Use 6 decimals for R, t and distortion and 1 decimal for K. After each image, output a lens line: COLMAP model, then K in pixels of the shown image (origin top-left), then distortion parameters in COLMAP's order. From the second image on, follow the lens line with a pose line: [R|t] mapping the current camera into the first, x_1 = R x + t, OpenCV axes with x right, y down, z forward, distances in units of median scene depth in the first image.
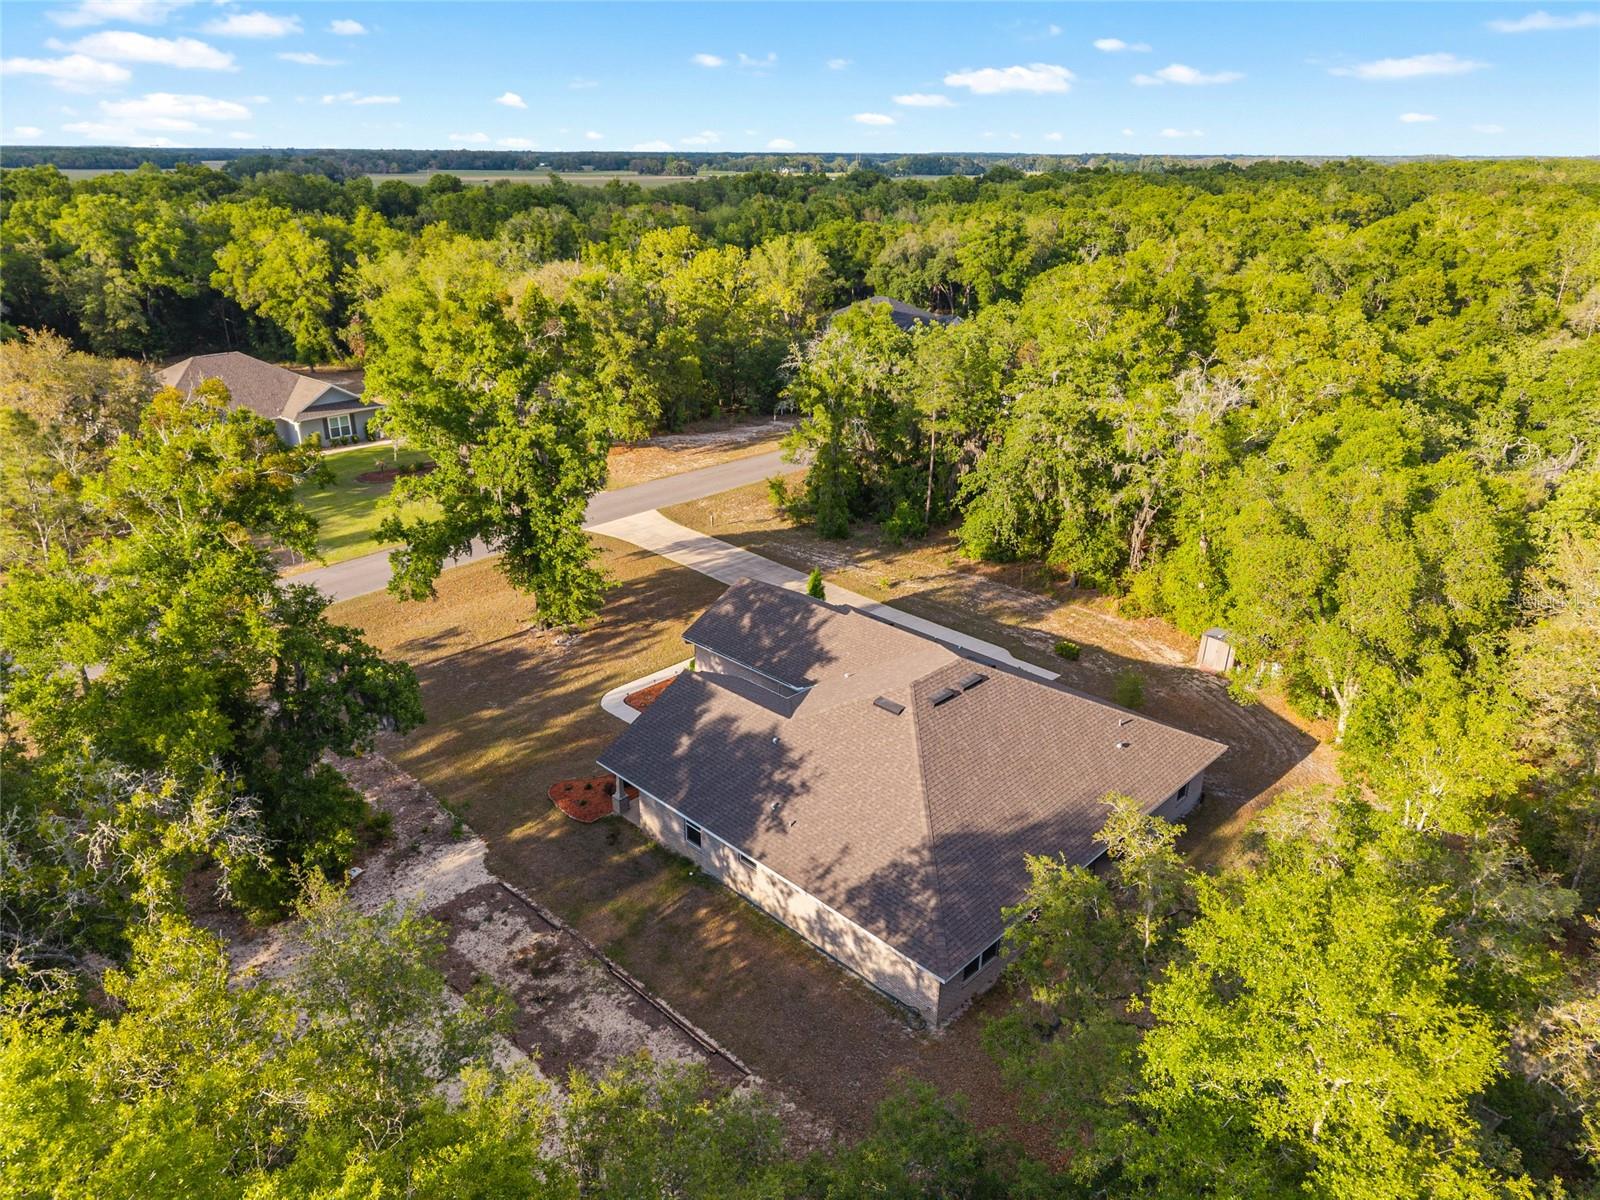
lens RADIAL K [[1083.2, 0, 797.6], [0, 1083.2, 598.9], [0, 0, 1]] dist [0.029843, -0.030178]
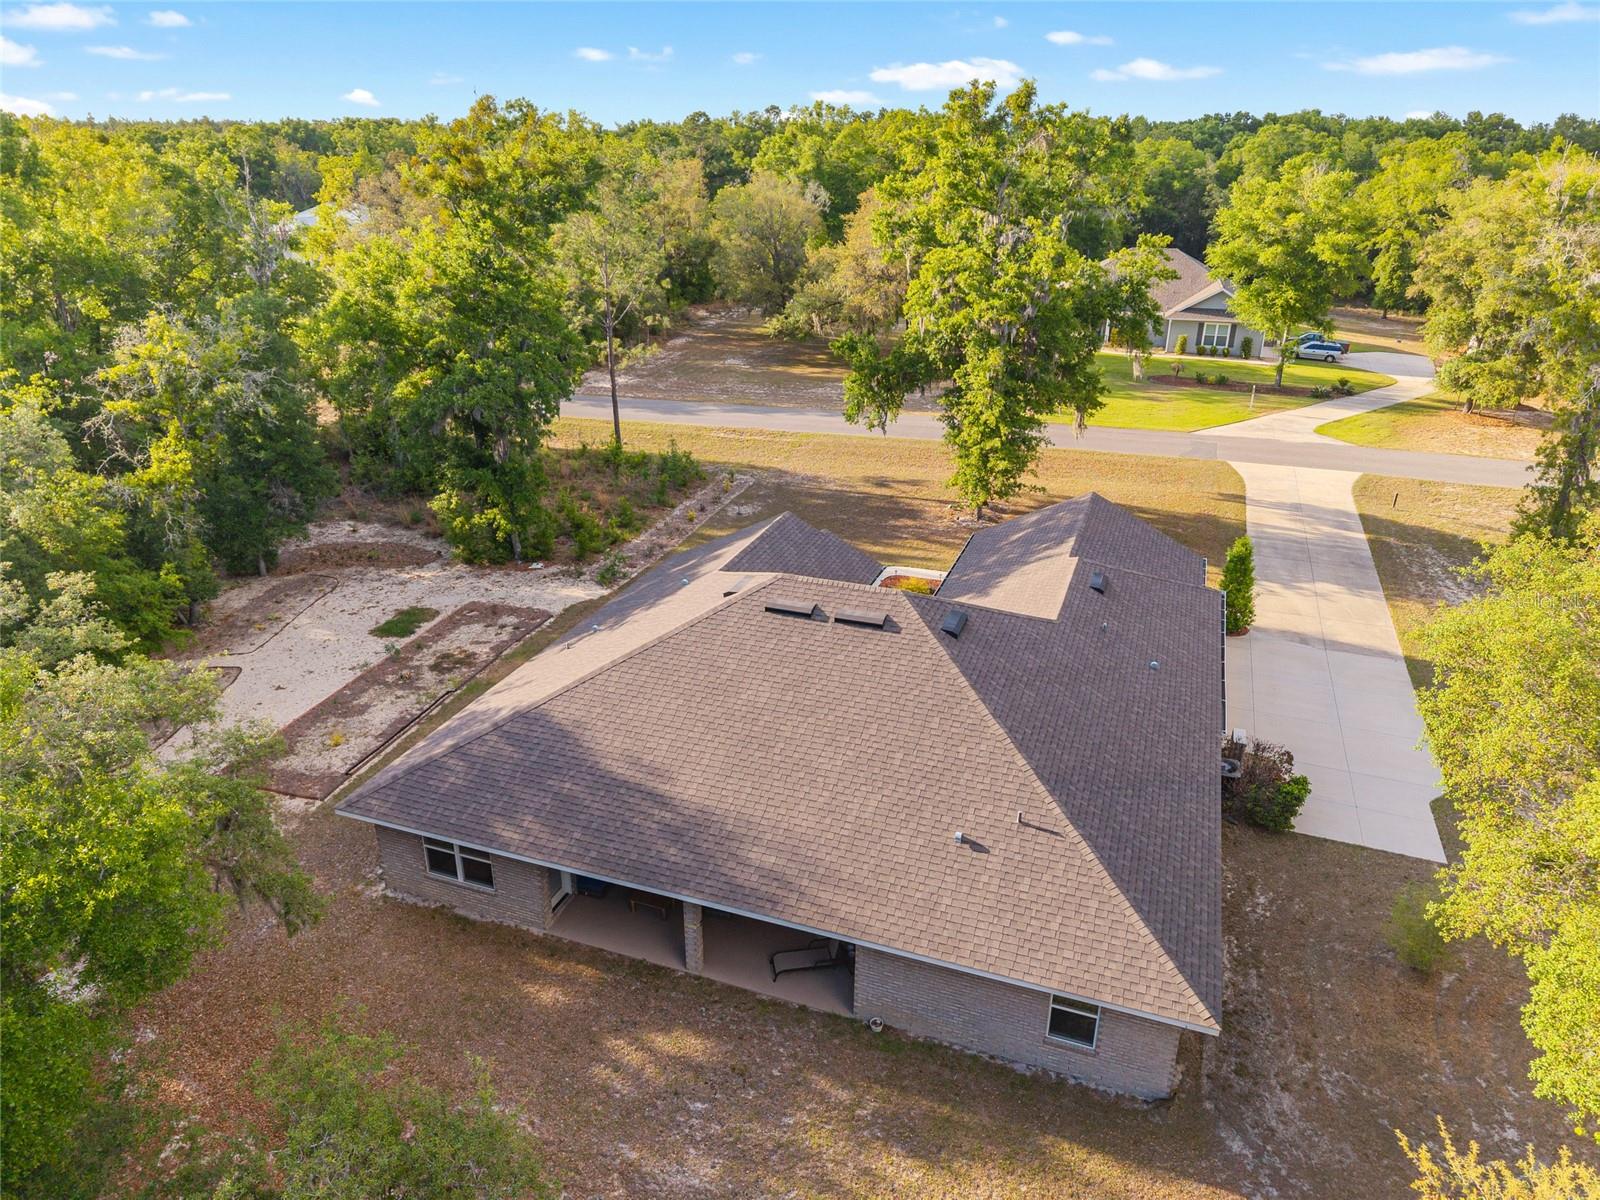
lens RADIAL K [[1083.2, 0, 790.5], [0, 1083.2, 604.9], [0, 0, 1]] dist [0.029843, -0.030178]
pose [[0.389601, 0.346217, -0.853431, 0.496985], [-0.343633, 0.914380, 0.214070, -0.037309], [0.854475, 0.209865, 0.475215, 0.488856]]
